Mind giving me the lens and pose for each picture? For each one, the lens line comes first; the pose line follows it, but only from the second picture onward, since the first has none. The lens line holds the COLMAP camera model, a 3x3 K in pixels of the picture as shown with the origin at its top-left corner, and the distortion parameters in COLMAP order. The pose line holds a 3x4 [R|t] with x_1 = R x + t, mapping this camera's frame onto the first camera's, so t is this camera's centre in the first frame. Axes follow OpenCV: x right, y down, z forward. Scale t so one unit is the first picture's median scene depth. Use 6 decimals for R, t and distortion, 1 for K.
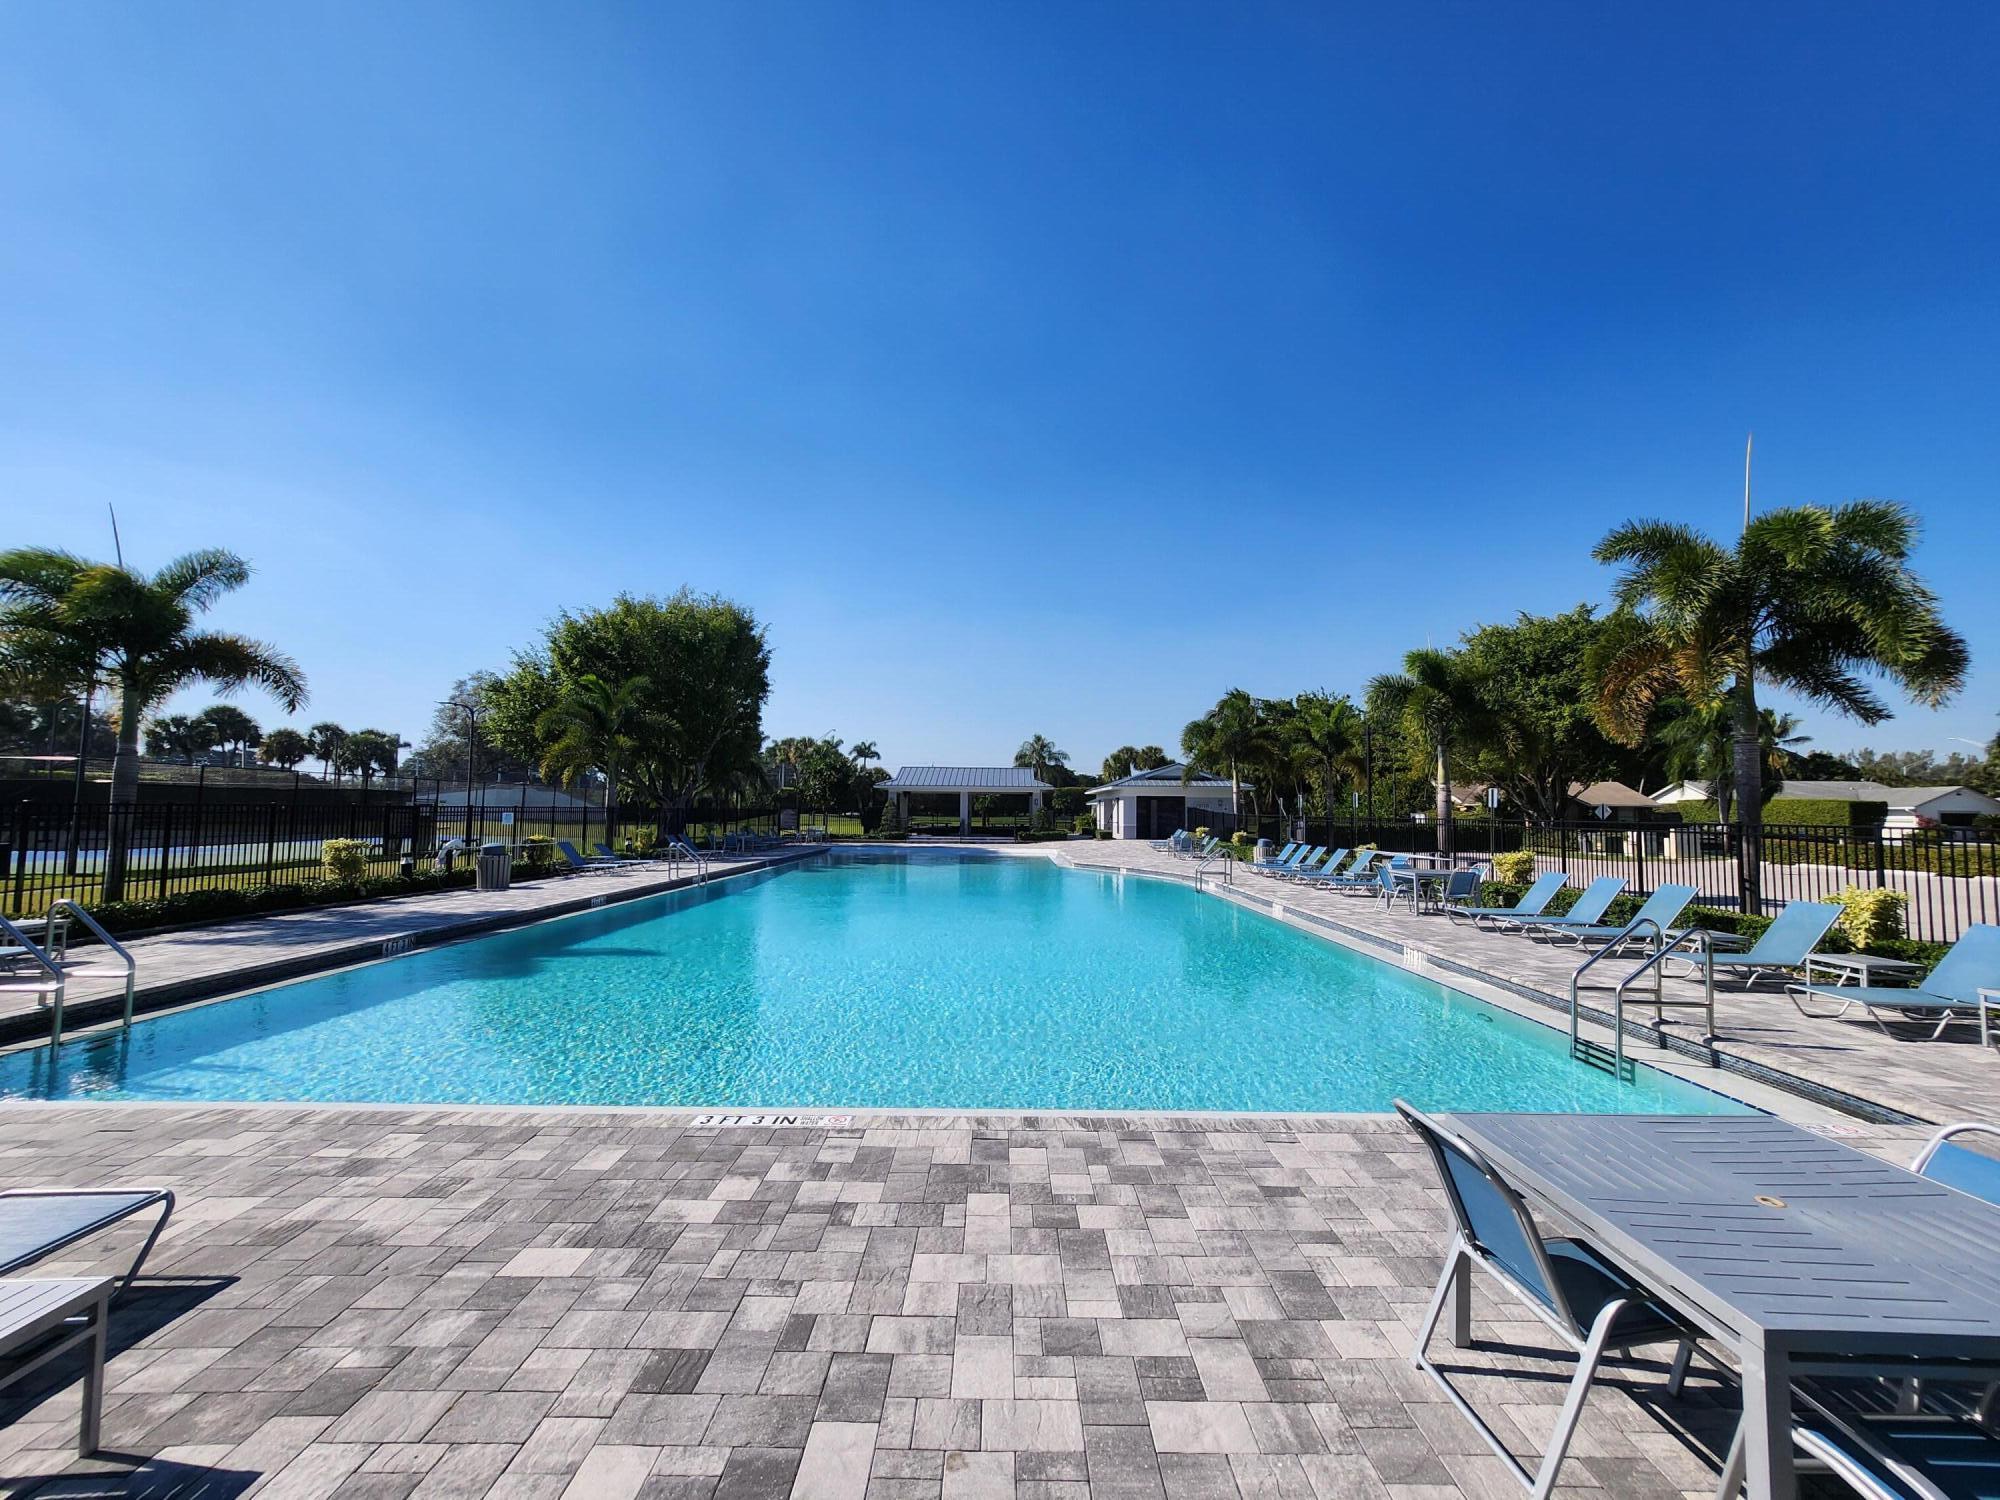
lens RADIAL K [[800.4, 0, 1000.0], [0, 800.4, 750.0], [0, 0, 1]] dist [-0.000005, -0.000029]
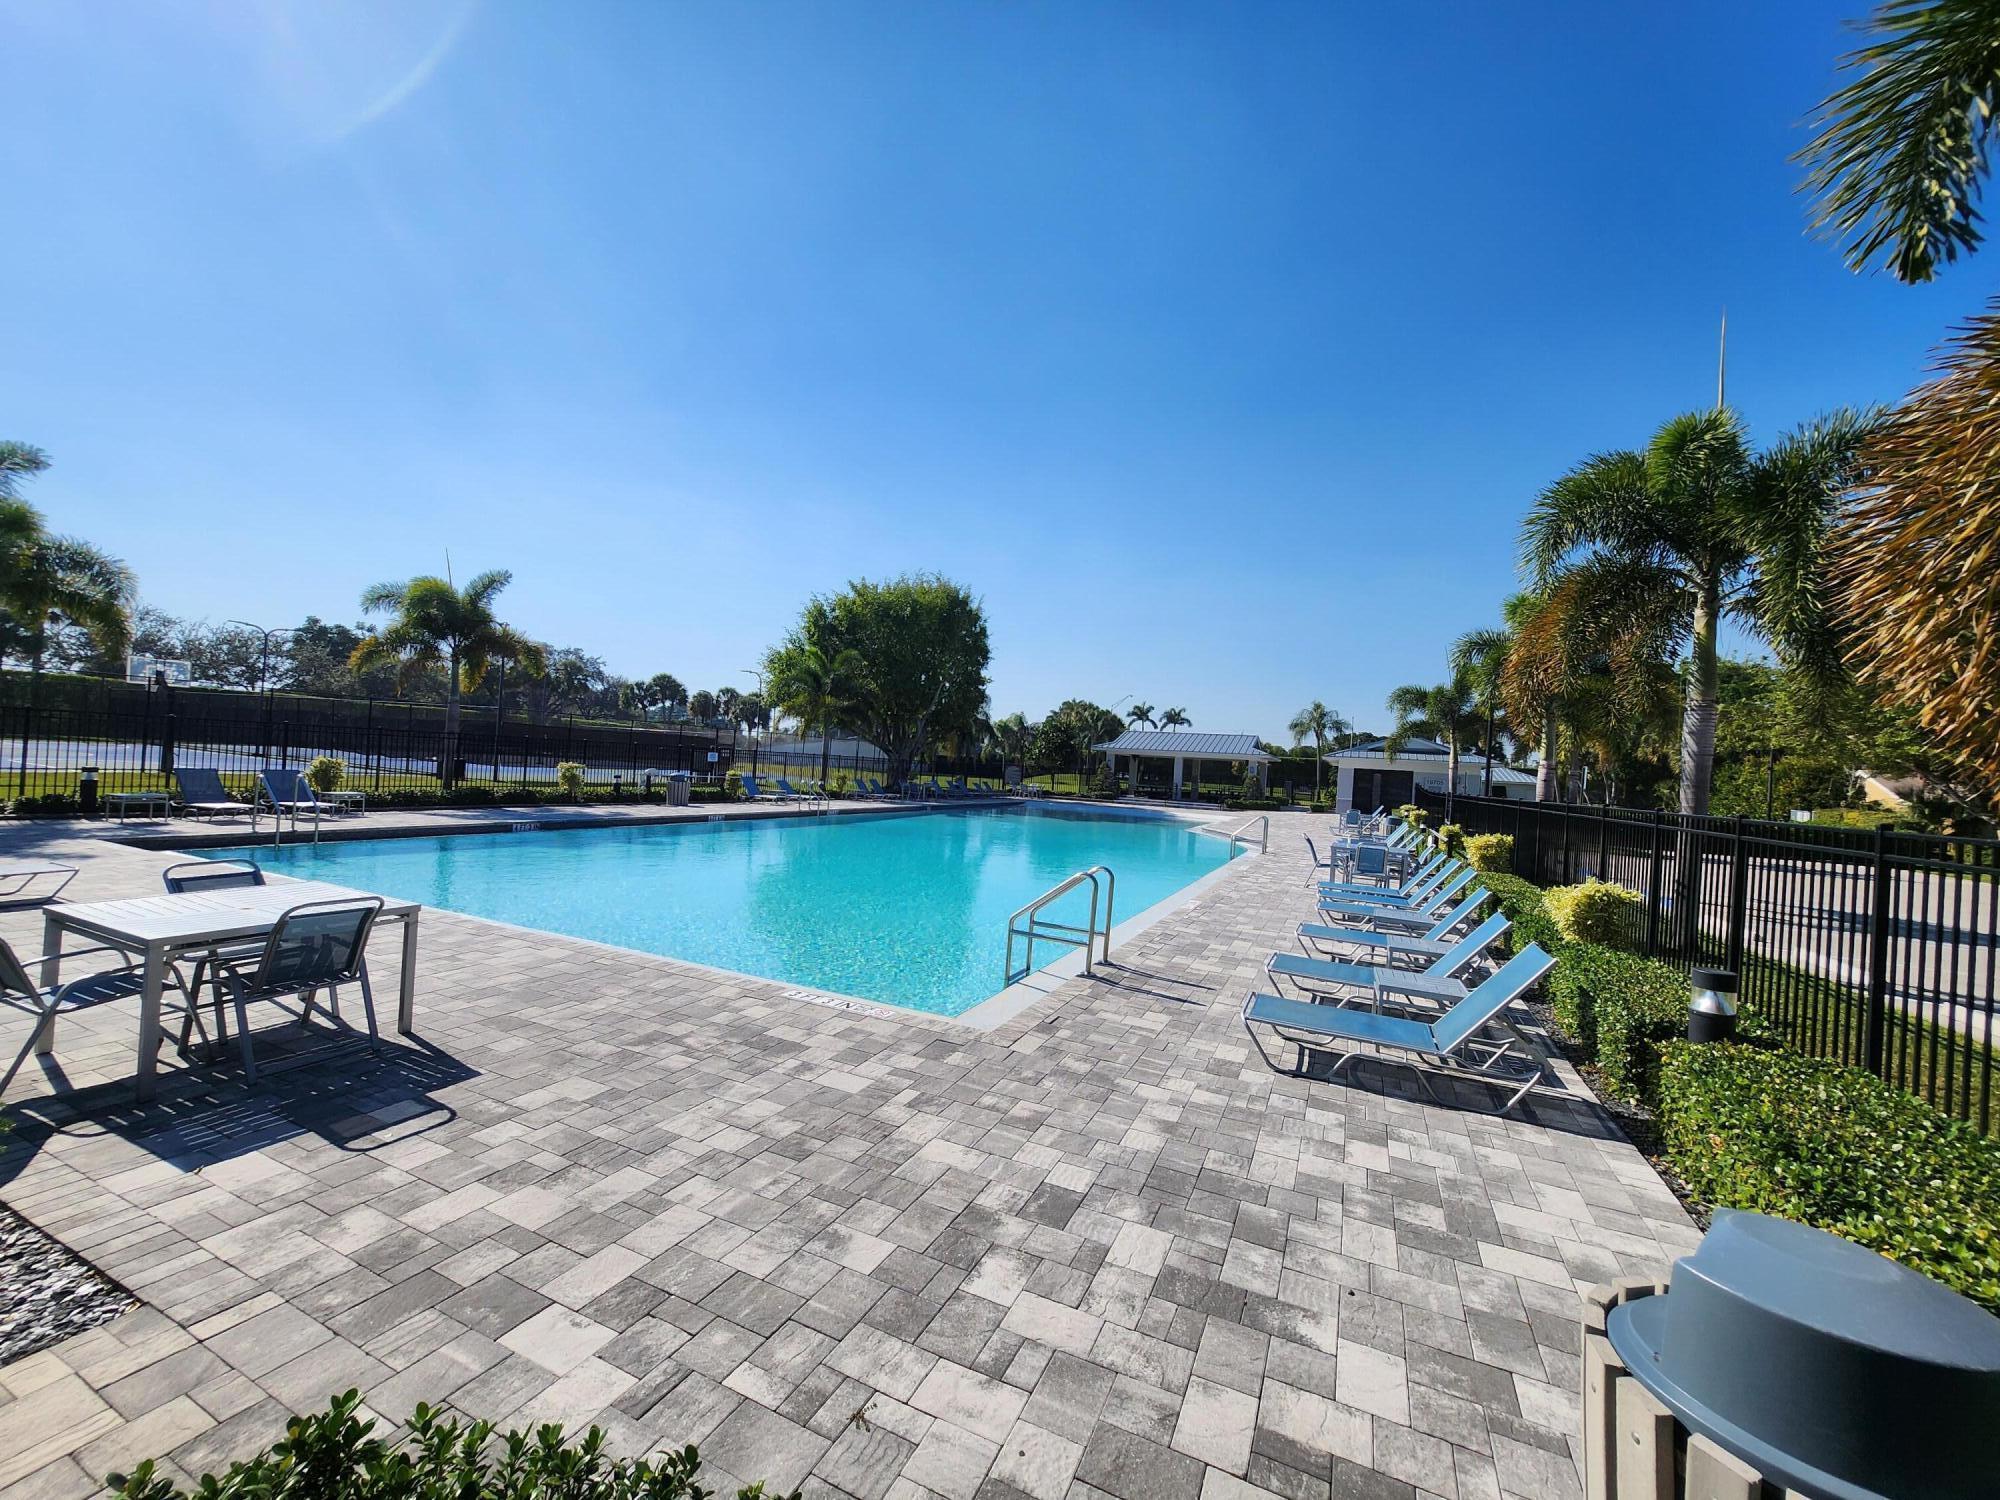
lens RADIAL K [[792.2, 0, 997.8], [0, 792.2, 761.6], [0, 0, 1]] dist [0.000116, -0.000037]
pose [[0.899976, 0.042851, -0.433828, 0.208758], [-0.018733, 0.998039, 0.059718, 0.003548], [0.435537, -0.045618, 0.899014, 0.007044]]
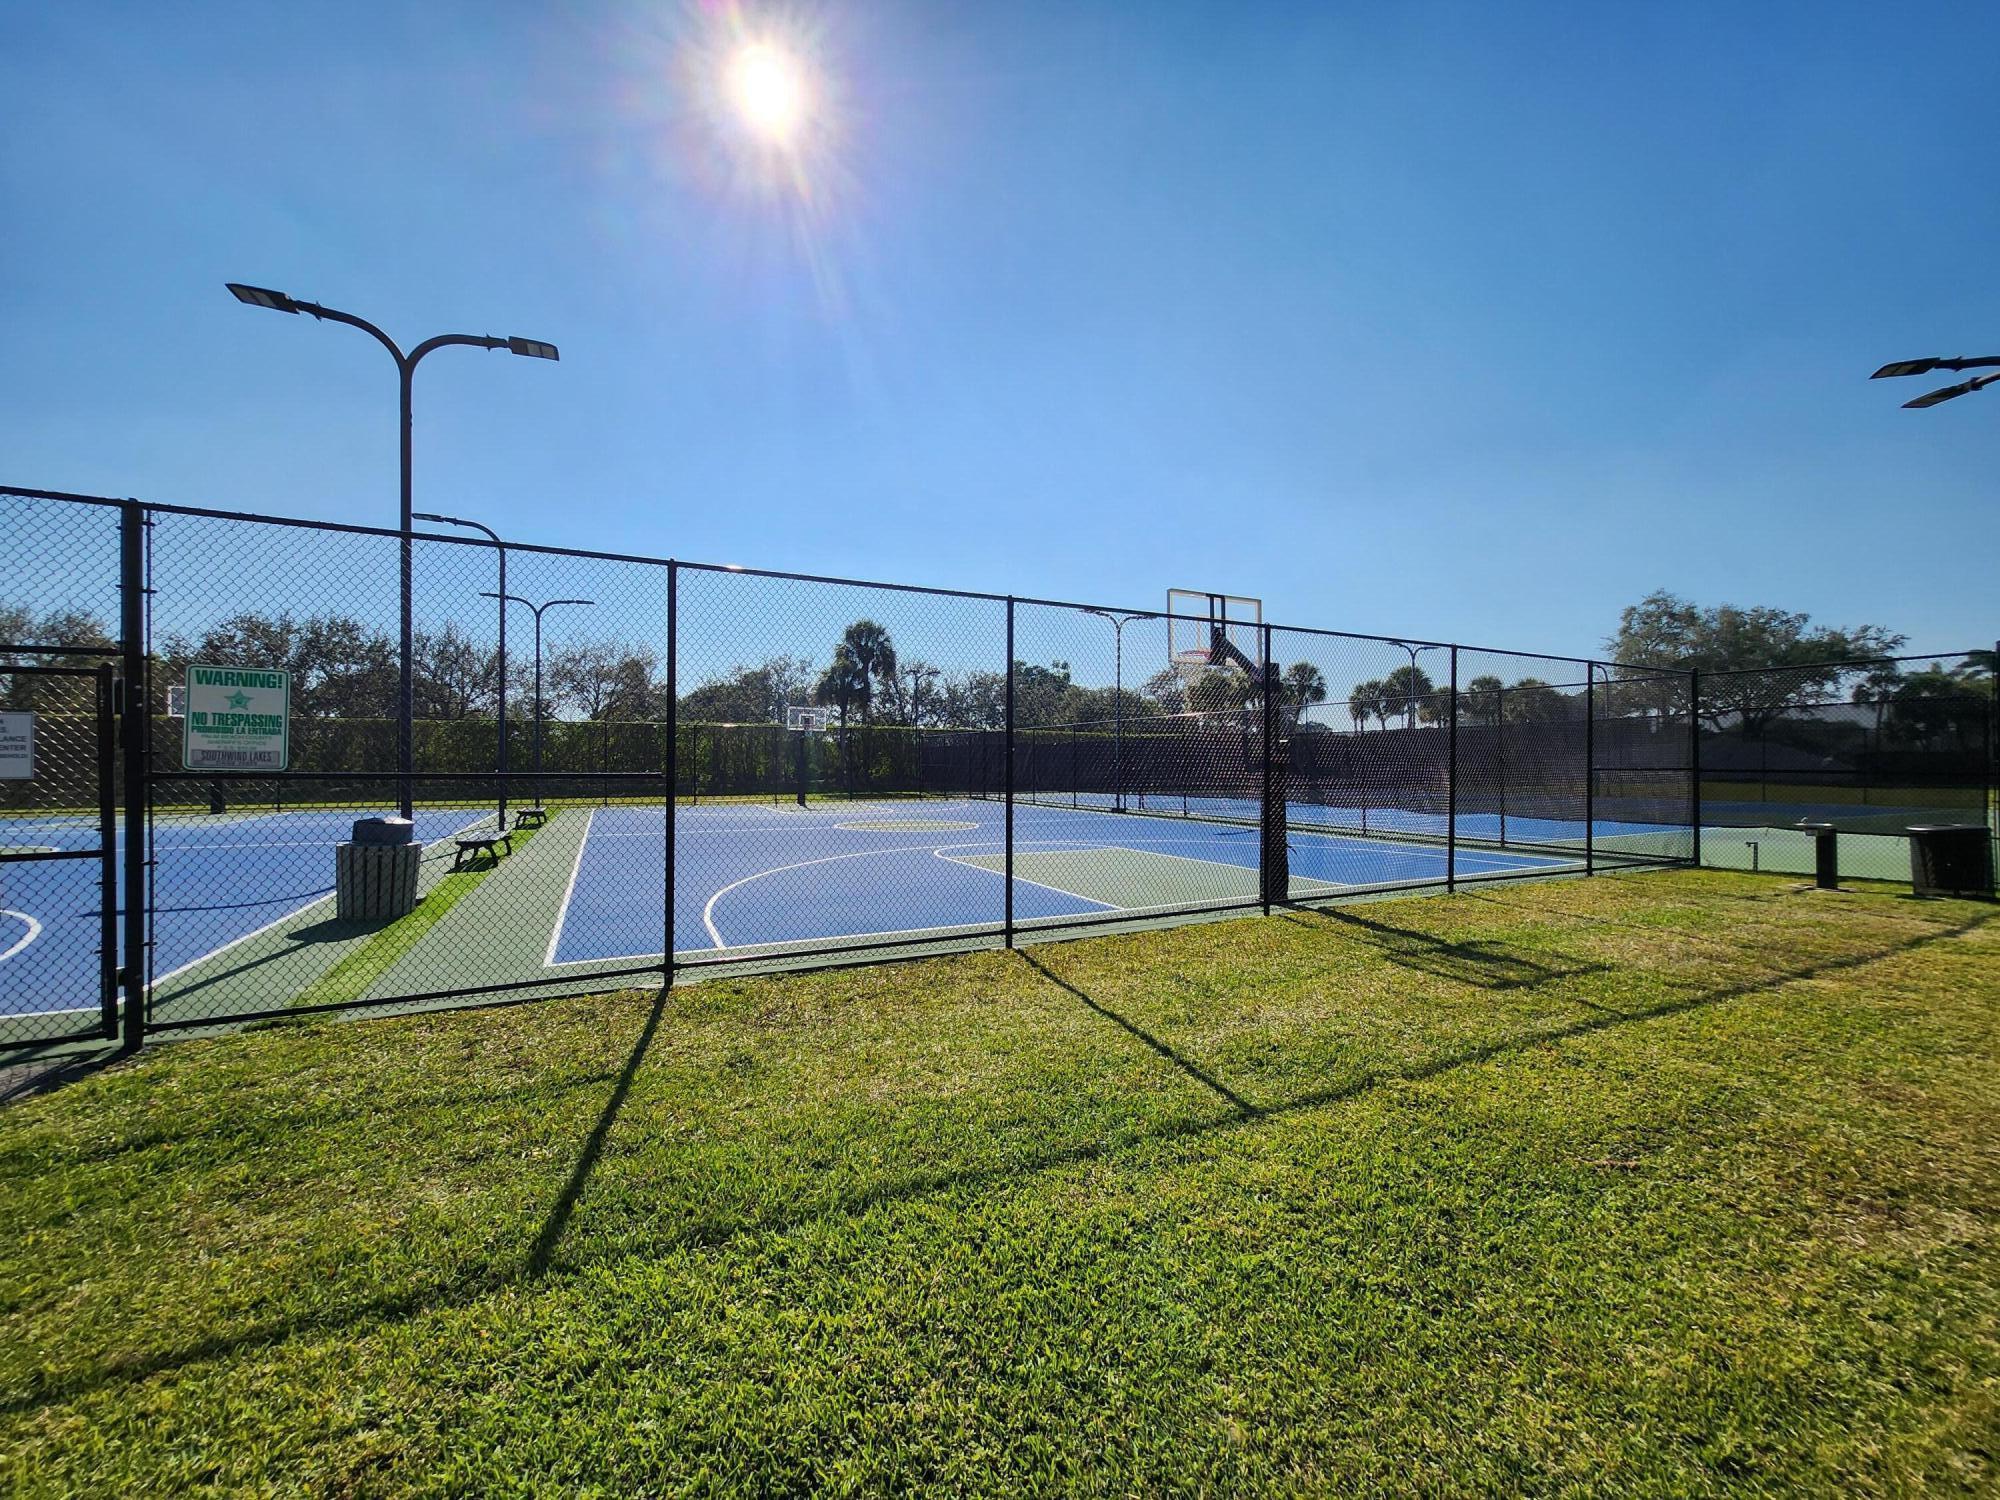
lens RADIAL K [[792.2, 0, 997.8], [0, 792.2, 761.6], [0, 0, 1]] dist [0.000116, -0.000037]
pose [[0.462085, -0.028848, -0.886366, -0.416001], [0.079092, 0.996829, 0.008790, 0.019269], [0.883302, -0.074166, 0.462901, 0.079481]]
